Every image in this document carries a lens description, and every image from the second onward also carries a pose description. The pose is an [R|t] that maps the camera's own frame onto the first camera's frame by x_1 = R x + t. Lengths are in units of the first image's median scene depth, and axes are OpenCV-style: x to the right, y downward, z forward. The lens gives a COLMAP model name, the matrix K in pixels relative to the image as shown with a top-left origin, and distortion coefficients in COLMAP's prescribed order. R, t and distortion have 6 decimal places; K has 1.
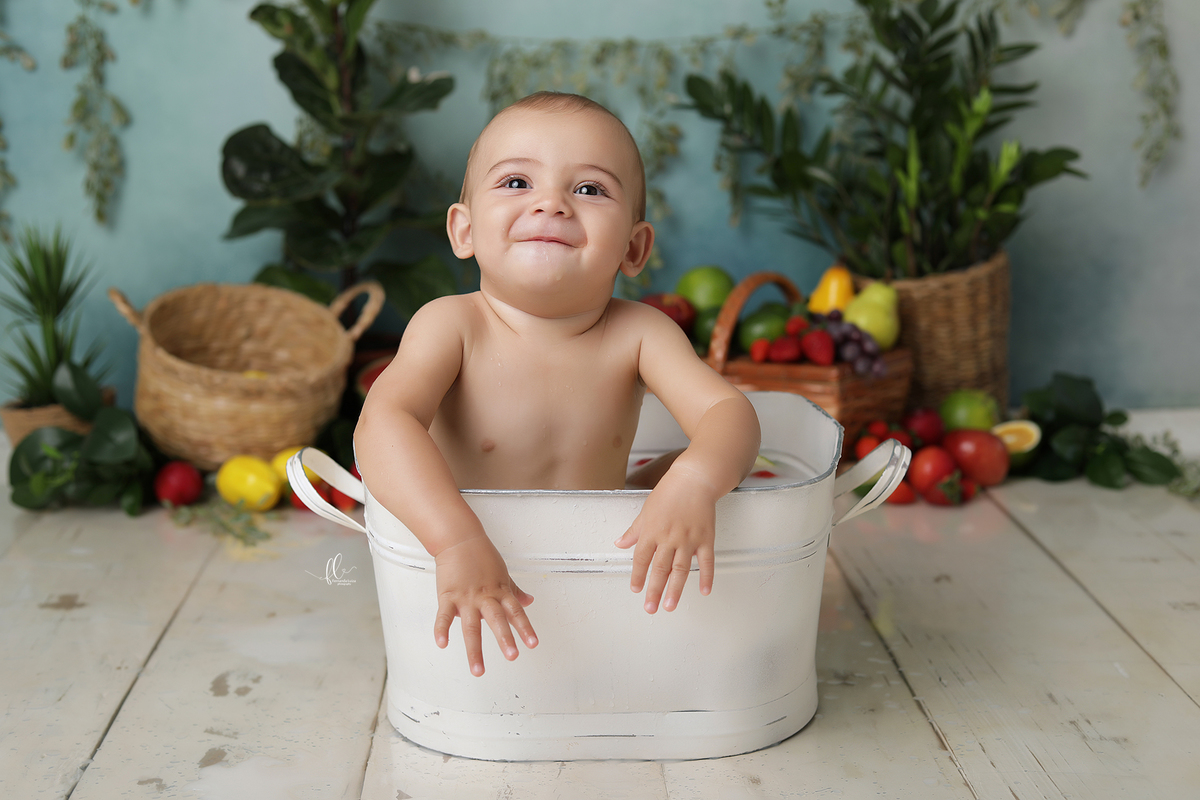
lens RADIAL K [[1791.2, 0, 614.1], [0, 1791.2, 416.8], [0, 0, 1]] dist [-0.116441, -0.048401]
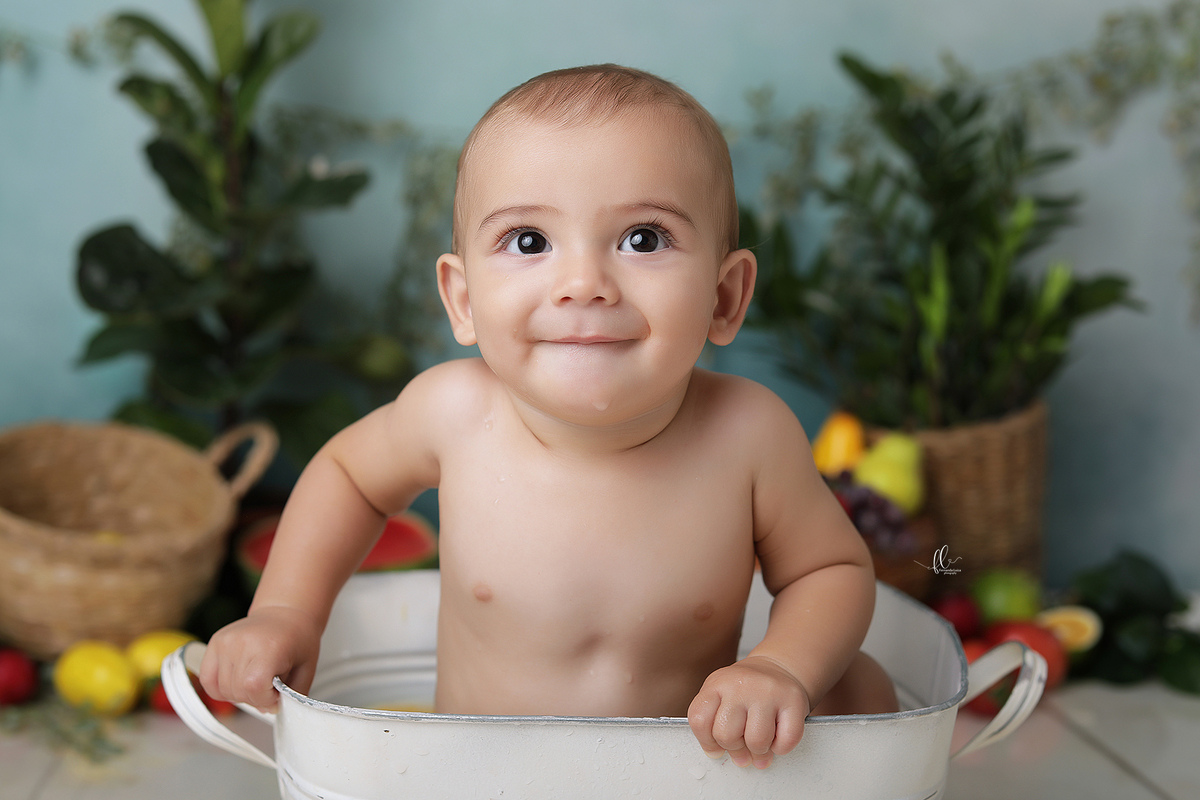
lens RADIAL K [[1911.8, 0, 569.9], [0, 1911.8, 396.4], [0, 0, 1]] dist [-0.135828, -0.003611]
pose [[0.998733, 0.017661, 0.047112, -0.038046], [-0.012788, 0.994723, -0.101801, -0.003274], [-0.048661, 0.101069, 0.993689, 0.151751]]
